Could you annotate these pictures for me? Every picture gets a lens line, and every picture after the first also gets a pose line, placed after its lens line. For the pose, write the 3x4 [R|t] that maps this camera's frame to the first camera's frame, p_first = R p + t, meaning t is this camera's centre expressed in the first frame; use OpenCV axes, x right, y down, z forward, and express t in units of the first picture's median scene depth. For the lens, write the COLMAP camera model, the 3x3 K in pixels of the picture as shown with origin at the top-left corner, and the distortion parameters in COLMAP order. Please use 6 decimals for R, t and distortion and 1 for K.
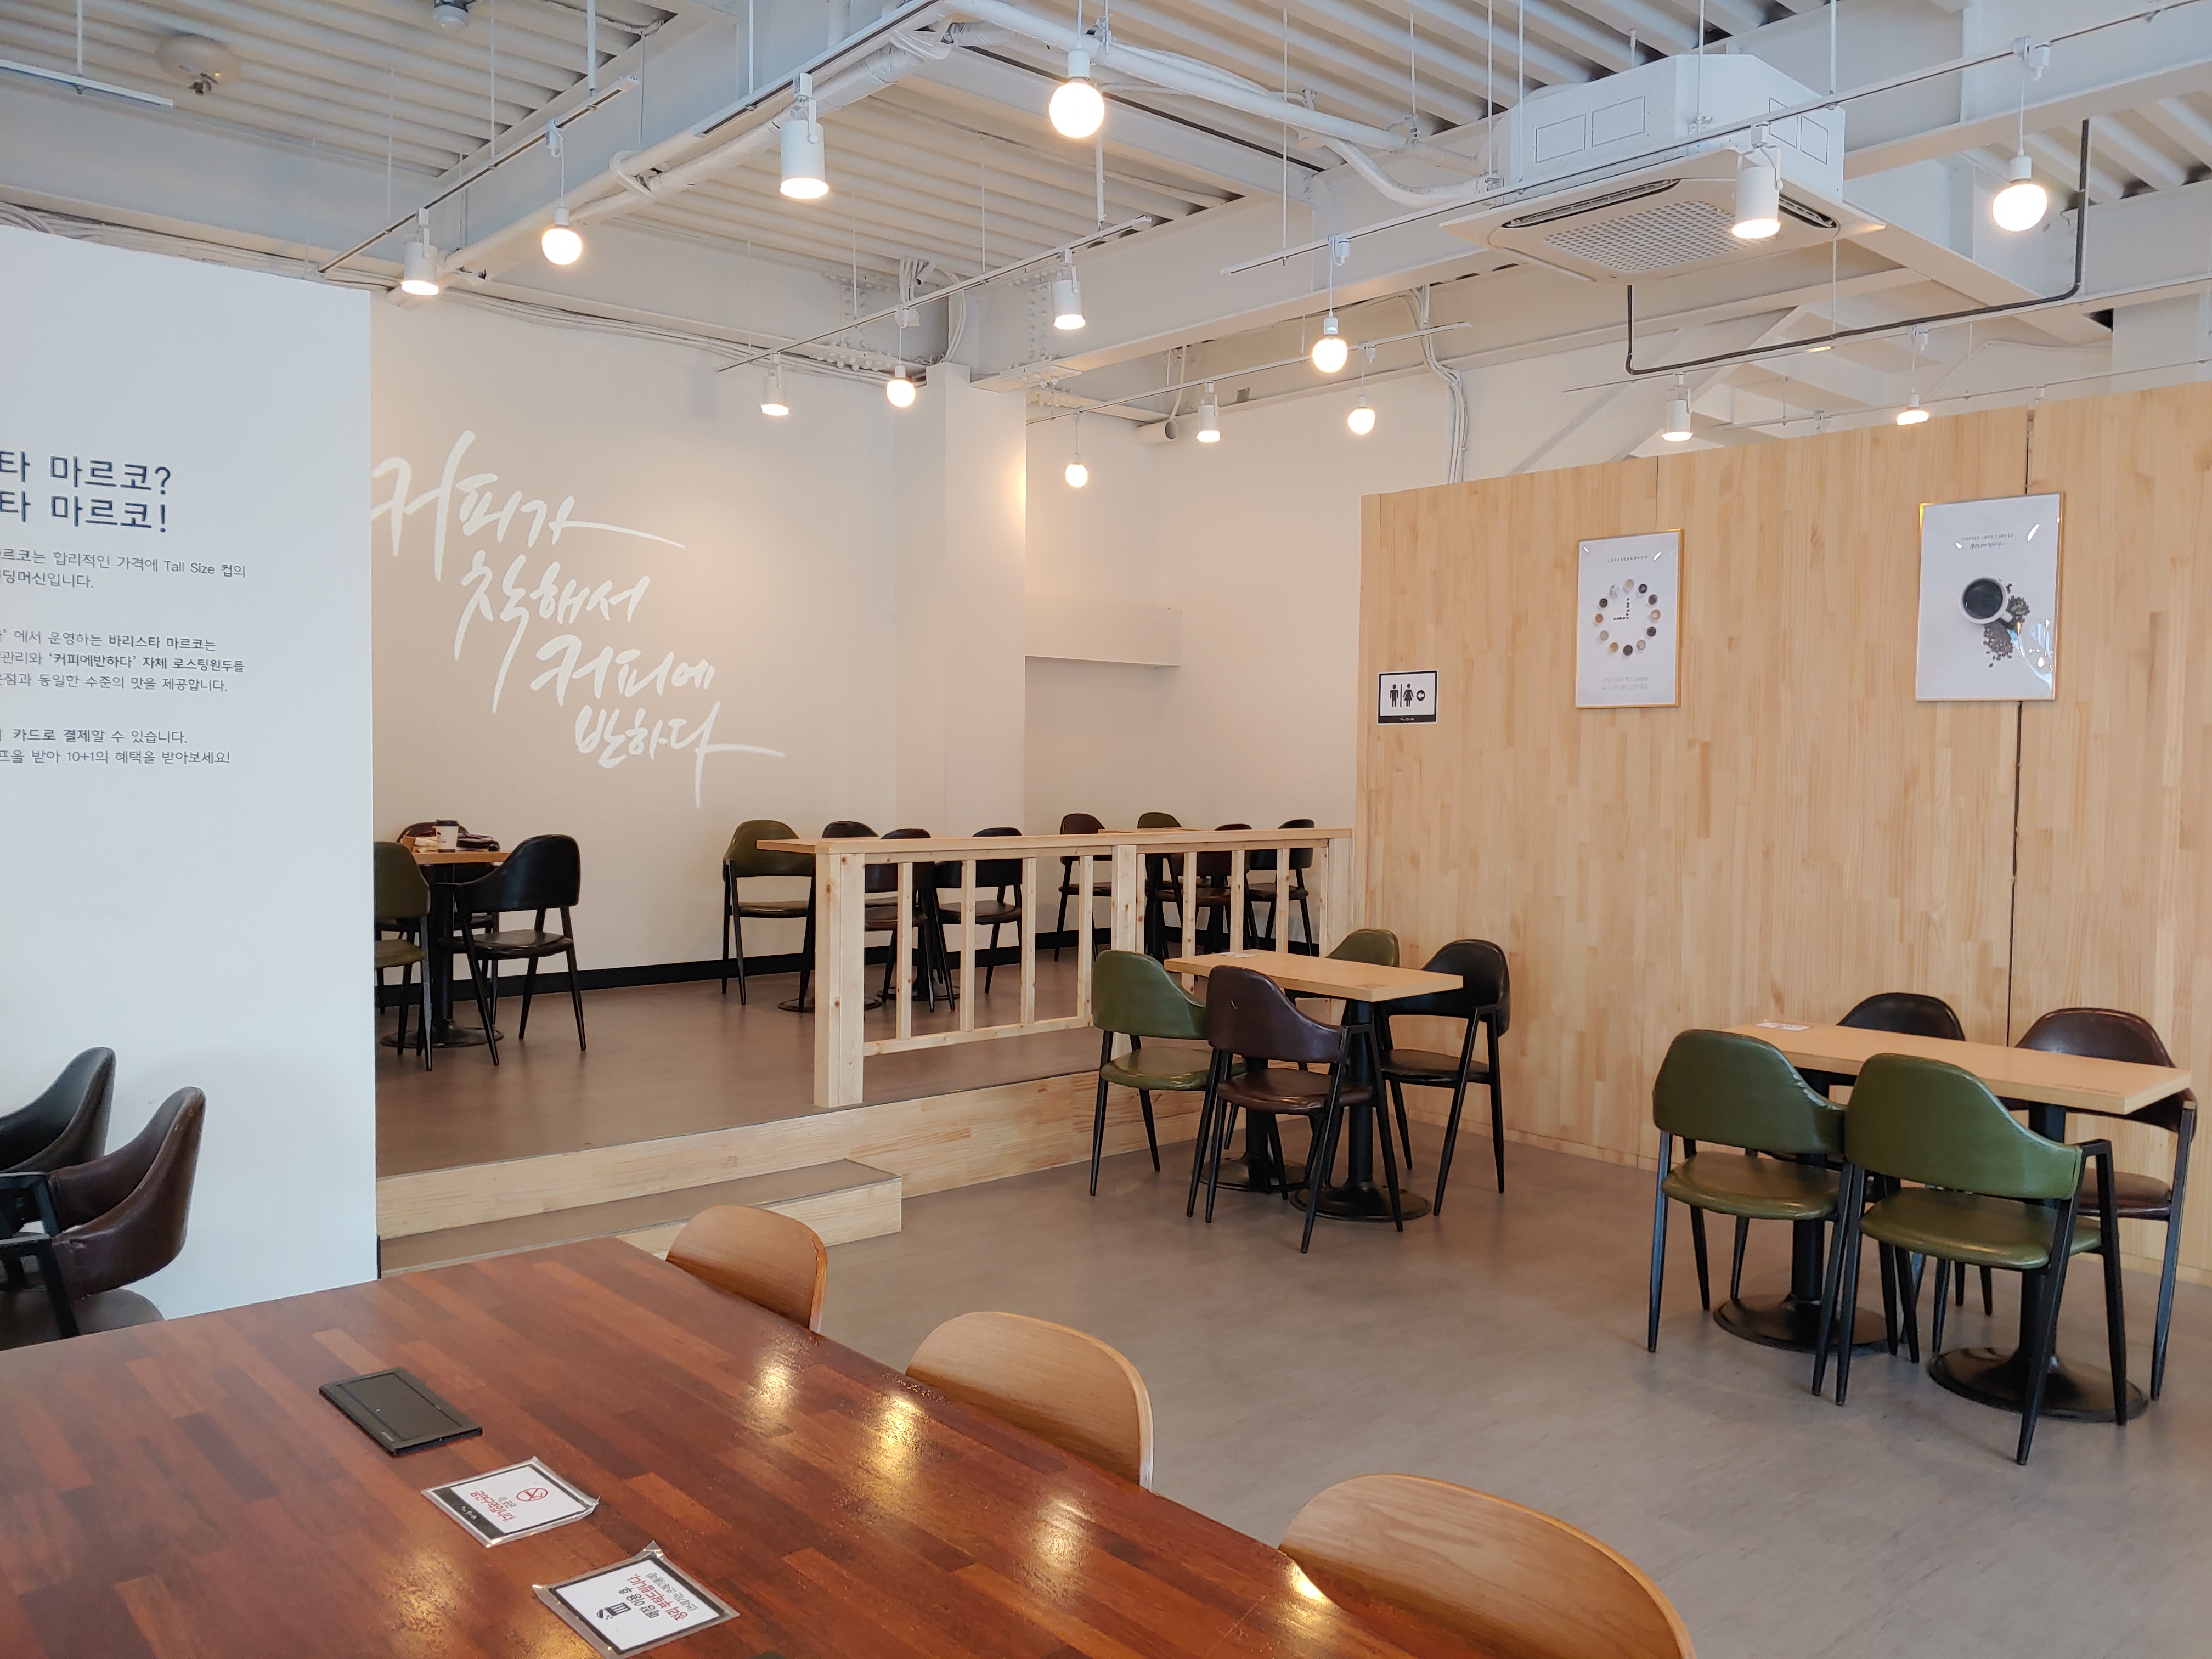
lens RADIAL K [[1730.9, 0, 1115.8], [0, 1730.9, 833.6], [0, 0, 1]] dist [-0.010388, -0.010772]
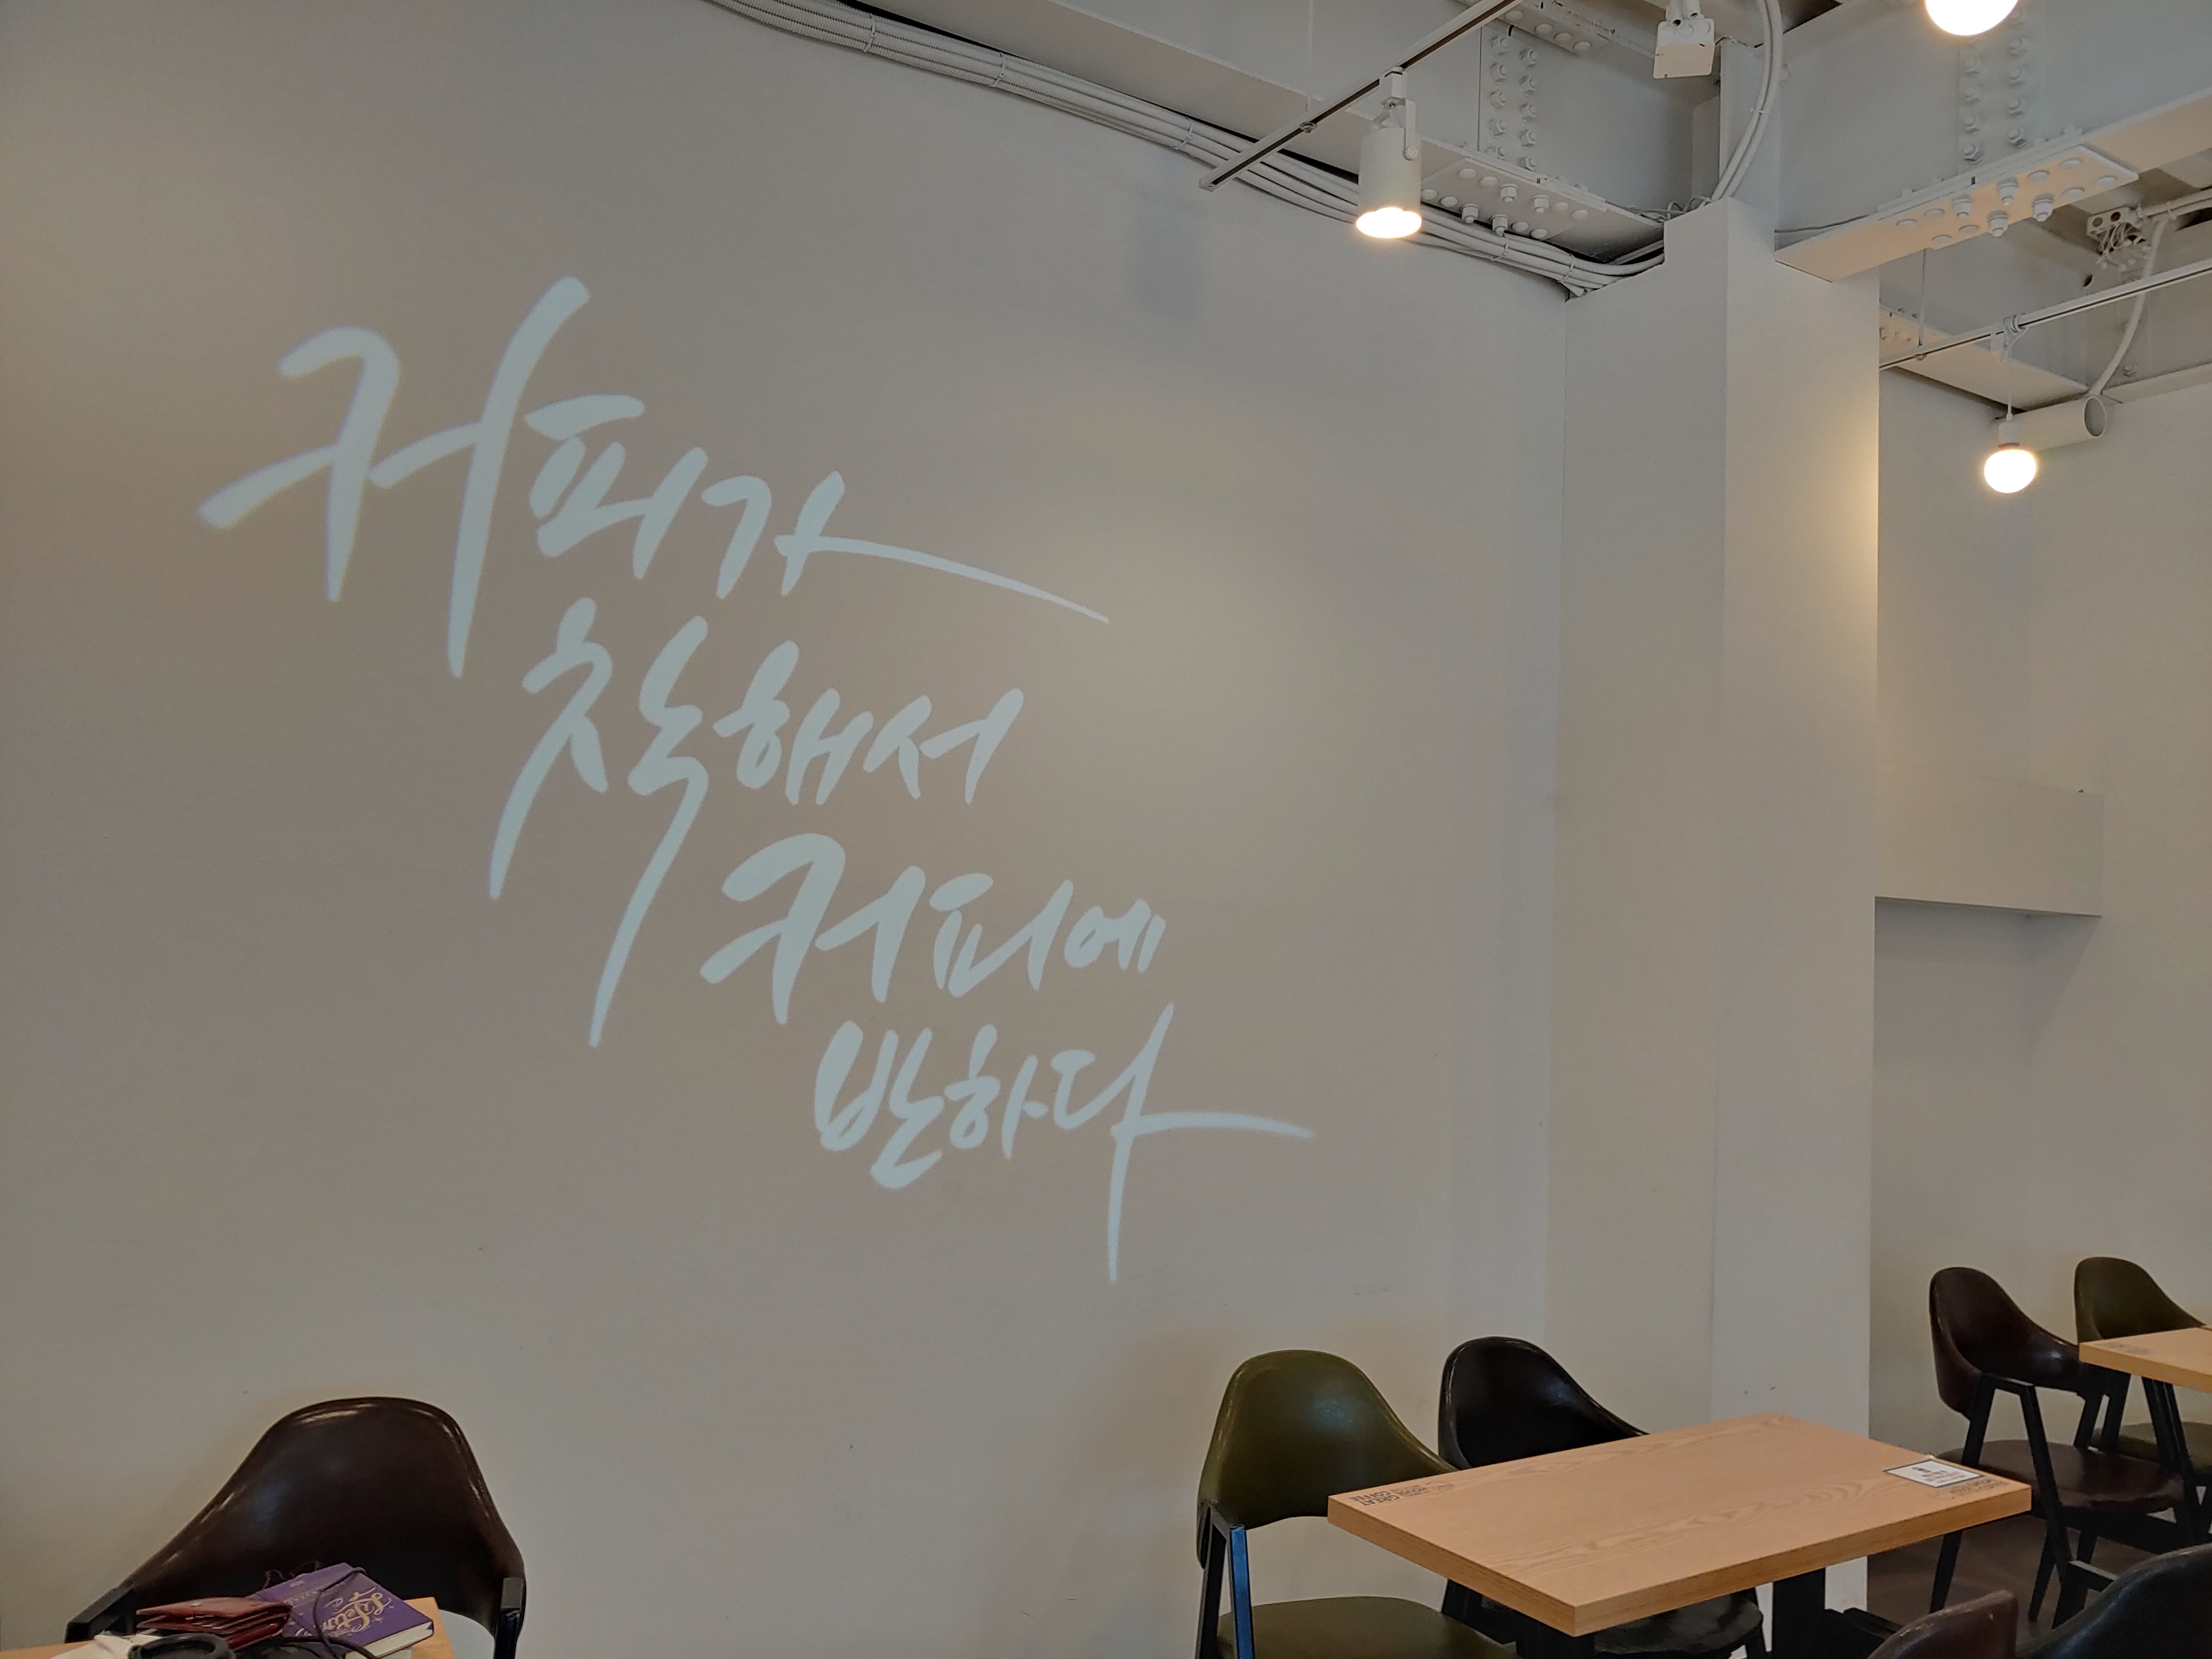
lens RADIAL K [[1730.9, 0, 1128.4], [0, 1730.9, 840.9], [0, 0, 1]] dist [-0.010388, -0.010772]
pose [[0.988610, 0.020200, -0.149135, -0.177963], [-0.035444, 0.994328, -0.100279, -0.072457], [0.146264, 0.104422, 0.983719, 0.592750]]
